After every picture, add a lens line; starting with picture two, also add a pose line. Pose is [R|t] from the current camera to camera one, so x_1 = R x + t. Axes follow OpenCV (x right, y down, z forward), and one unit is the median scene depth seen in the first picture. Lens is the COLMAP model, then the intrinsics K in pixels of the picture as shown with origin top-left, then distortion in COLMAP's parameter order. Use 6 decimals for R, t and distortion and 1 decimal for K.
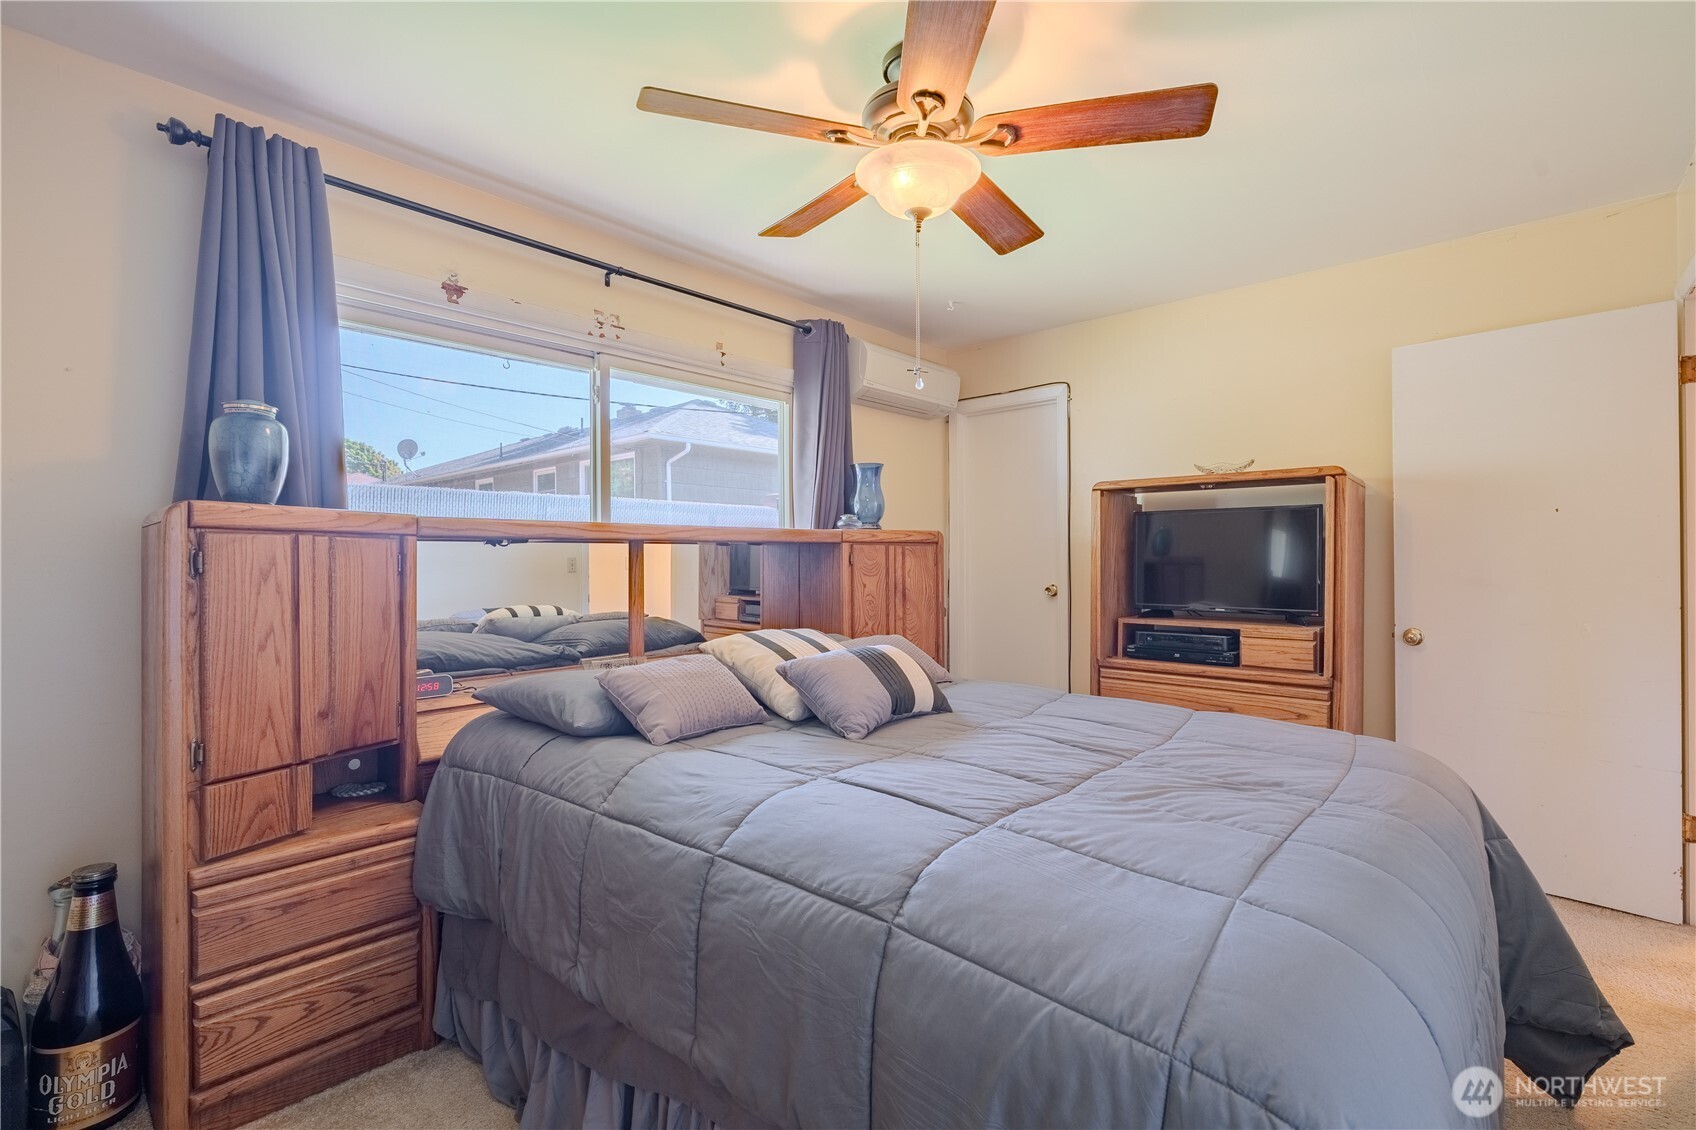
lens RADIAL K [[757.2, 0, 848.0], [0, 757.2, 565.0], [0, 0, 1]] dist [-0.008149, 0.000875]
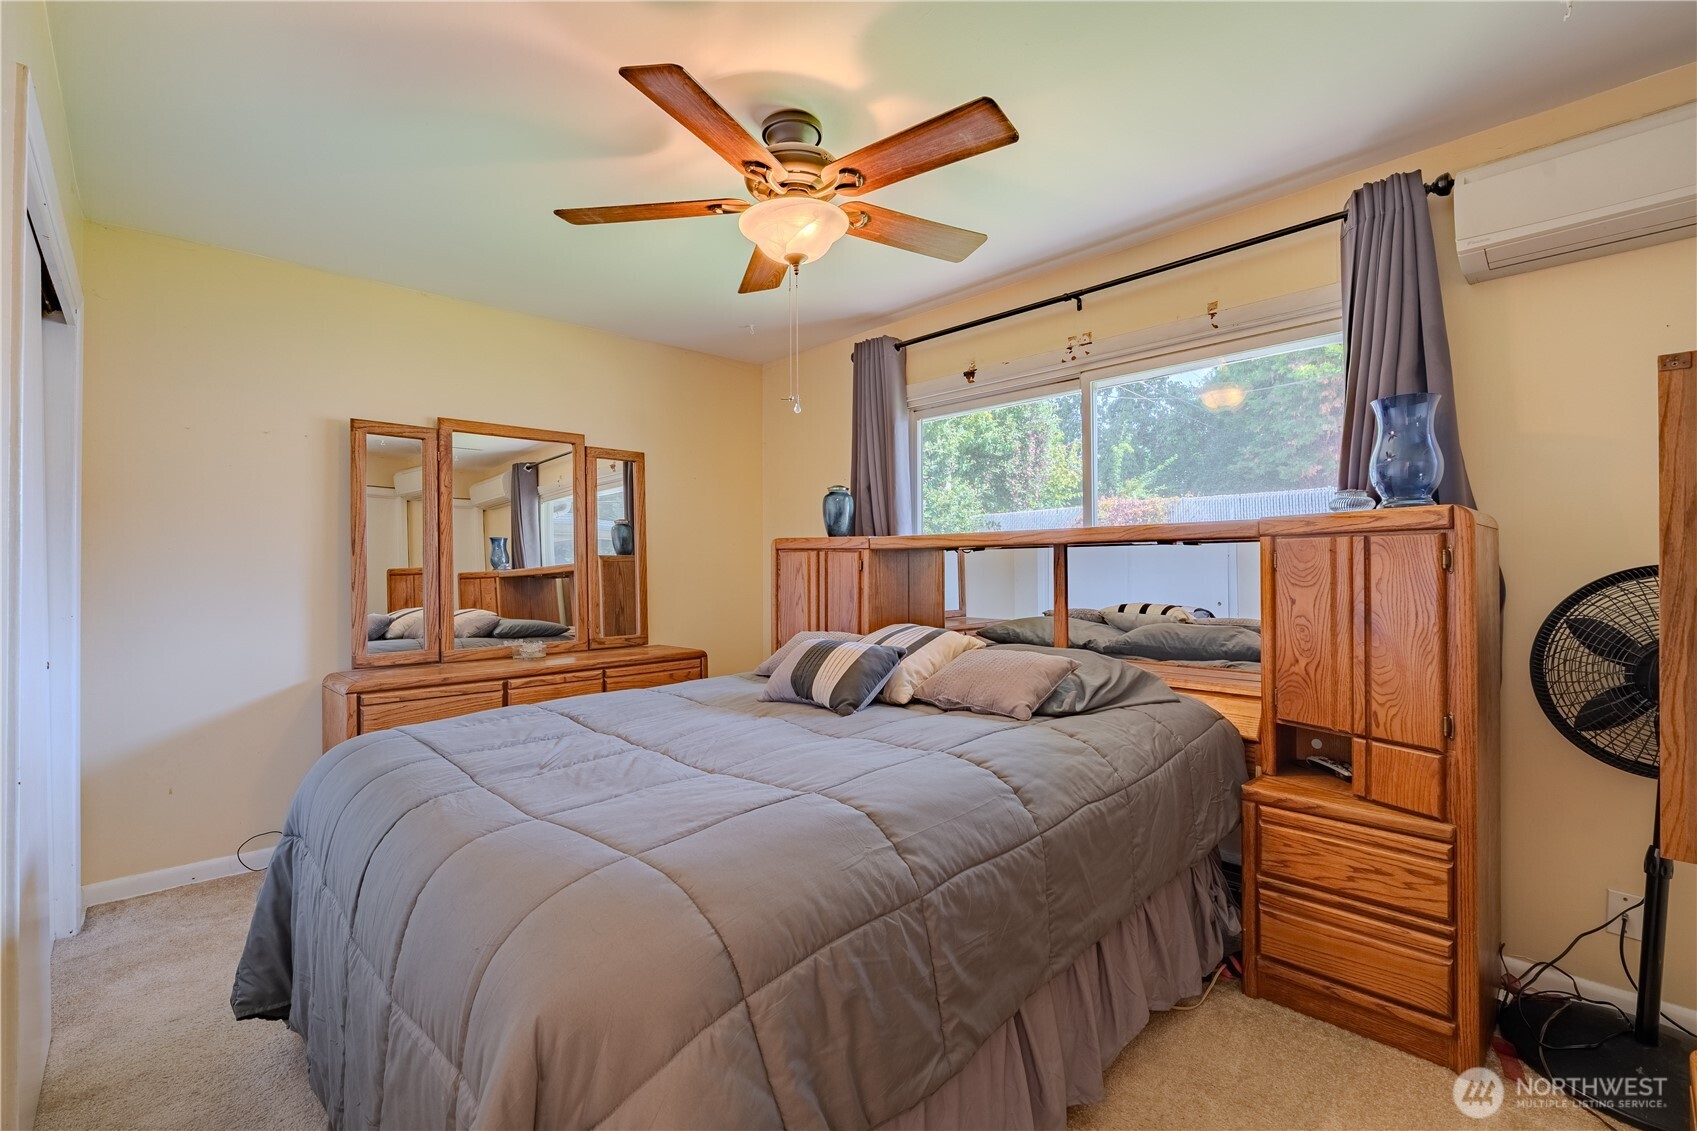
lens RADIAL K [[757.7, 0, 848.5], [0, 757.7, 565.5], [0, 0, 1]] dist [-0.008149, 0.000875]
pose [[-0.081598, 0.004784, -0.996654, 0.781905], [-0.000192, 0.999988, 0.004816, -0.007369], [0.996665, 0.000585, -0.081596, 0.749013]]
